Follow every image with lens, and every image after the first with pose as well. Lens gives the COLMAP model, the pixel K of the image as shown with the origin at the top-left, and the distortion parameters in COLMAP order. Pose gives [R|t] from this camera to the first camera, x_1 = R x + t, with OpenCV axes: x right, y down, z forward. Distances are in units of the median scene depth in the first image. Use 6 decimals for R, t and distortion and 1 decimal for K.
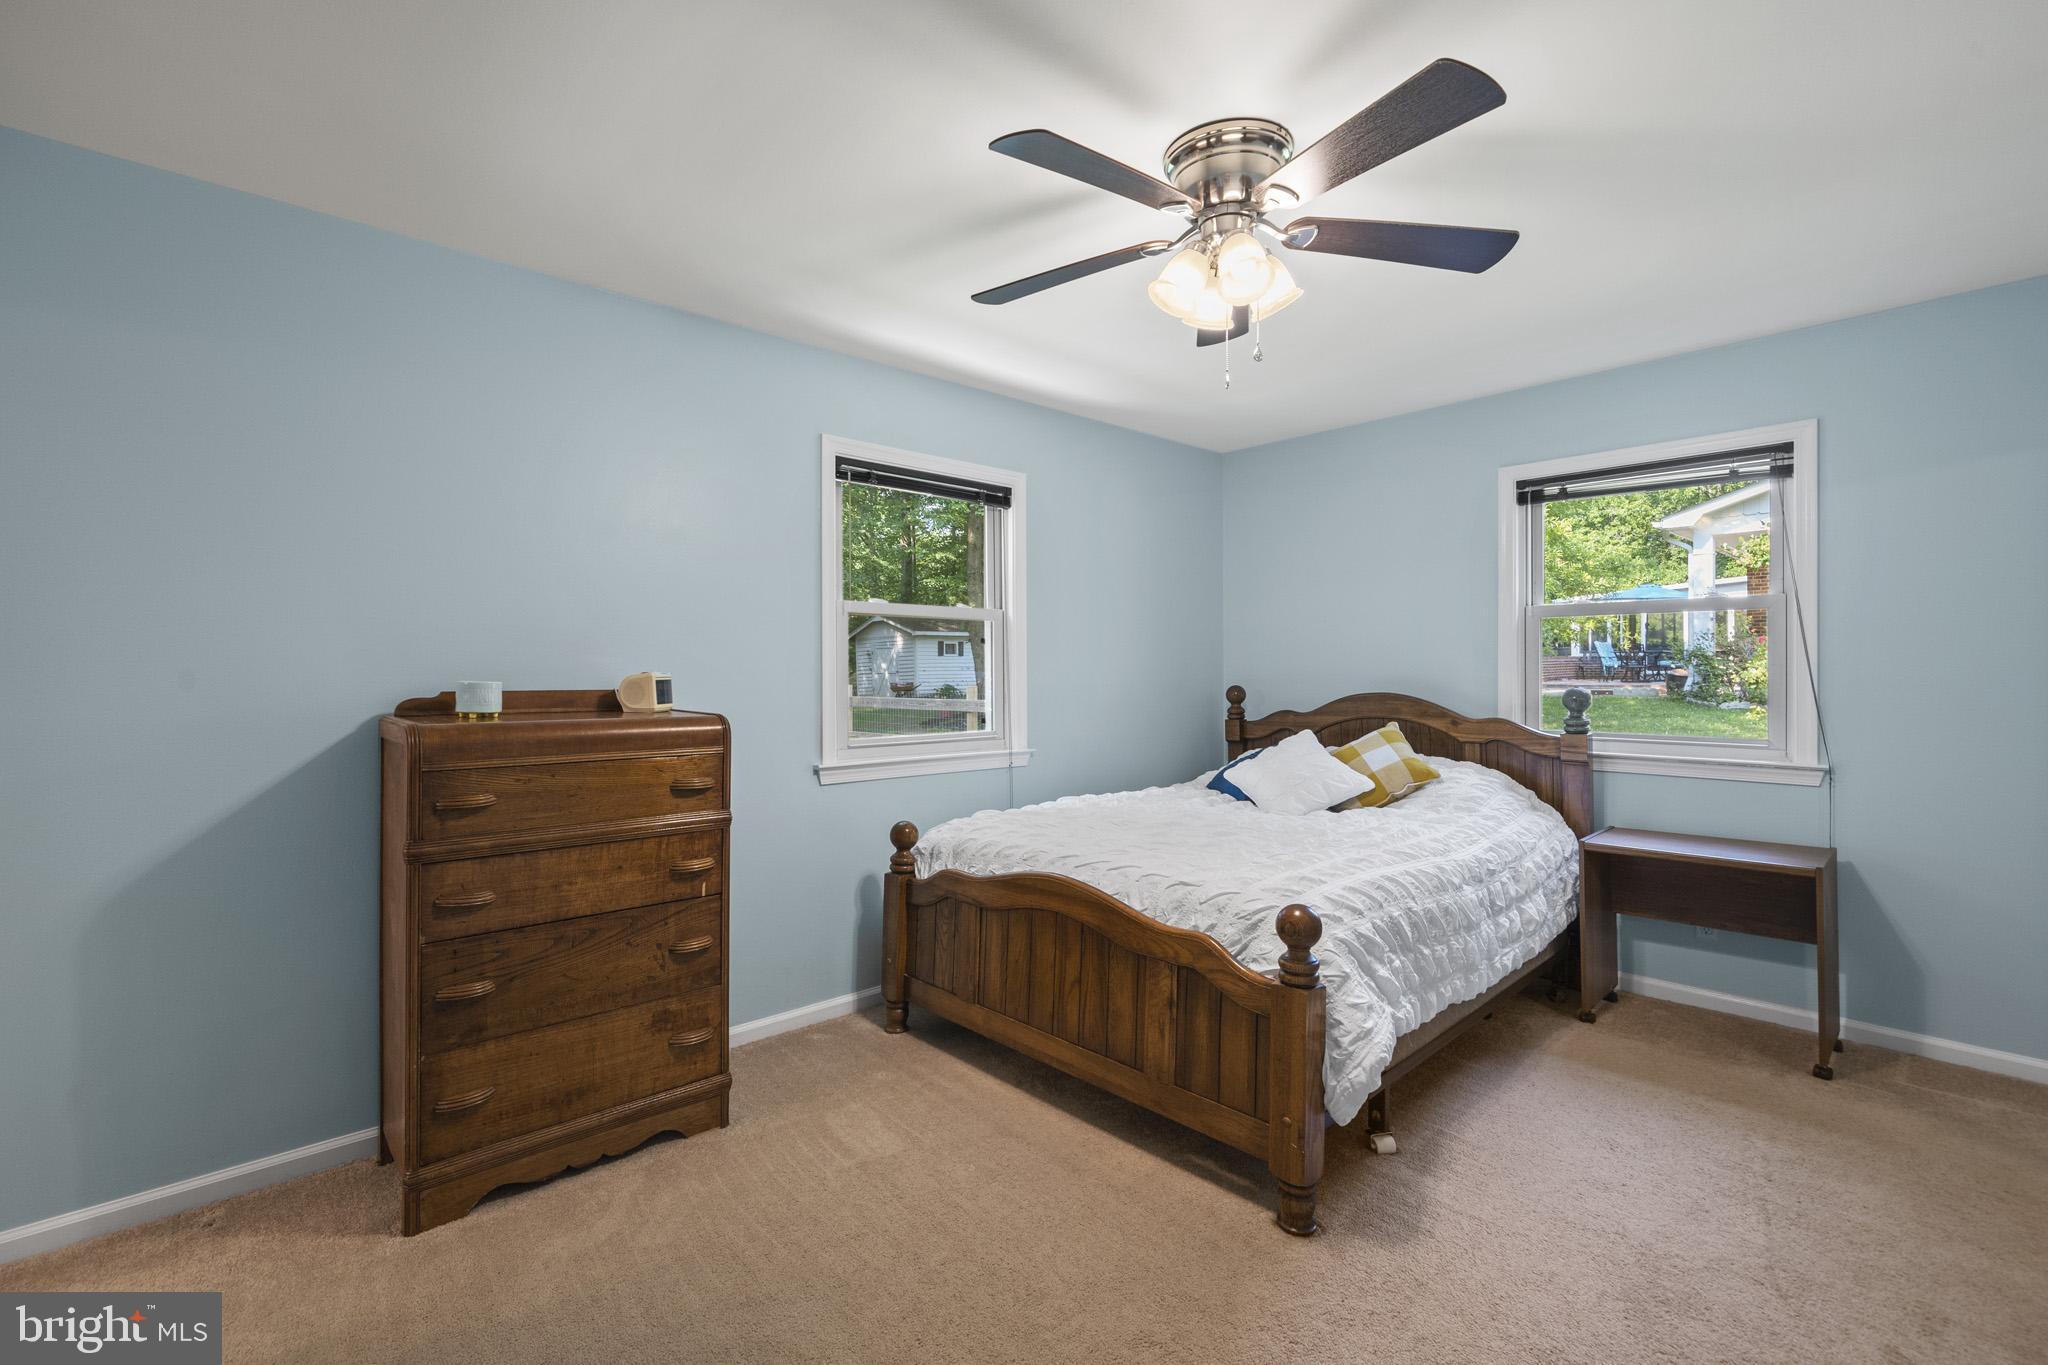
lens RADIAL K [[894.7, 0, 1023.2], [0, 894.7, 667.5], [0, 0, 1]] dist [0.001714, -0.000552]
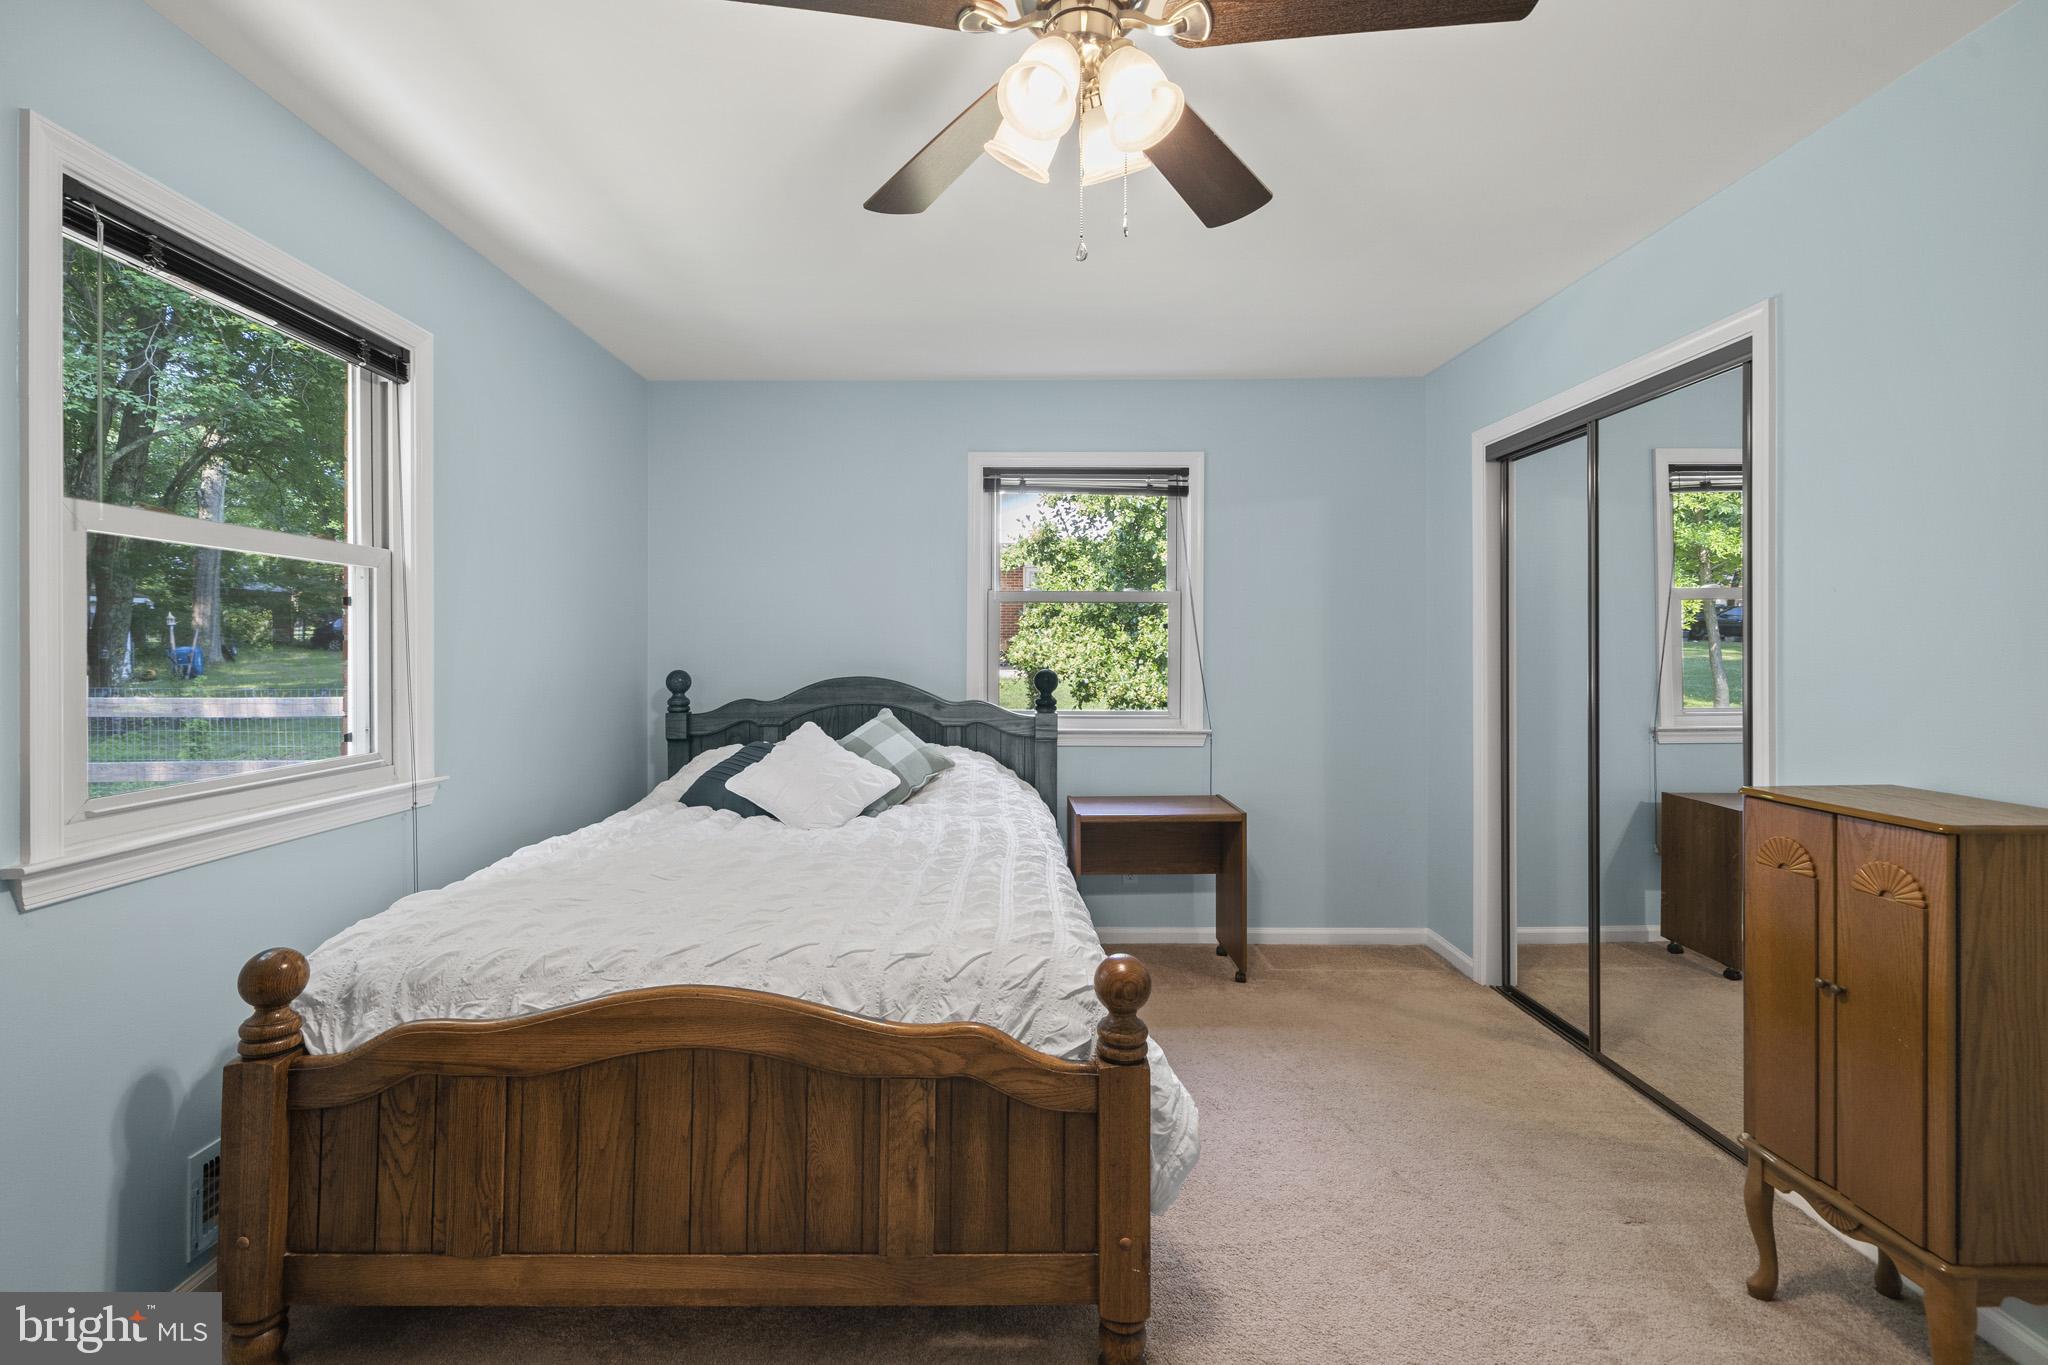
lens RADIAL K [[894.7, 0, 1014.5], [0, 894.7, 655.2], [0, 0, 1]] dist [0.001714, -0.000552]
pose [[0.690996, 0.000075, 0.722859, -0.209637], [-0.005292, 0.999974, 0.004955, 0.000722], [-0.722839, -0.007249, 0.690978, 0.349797]]
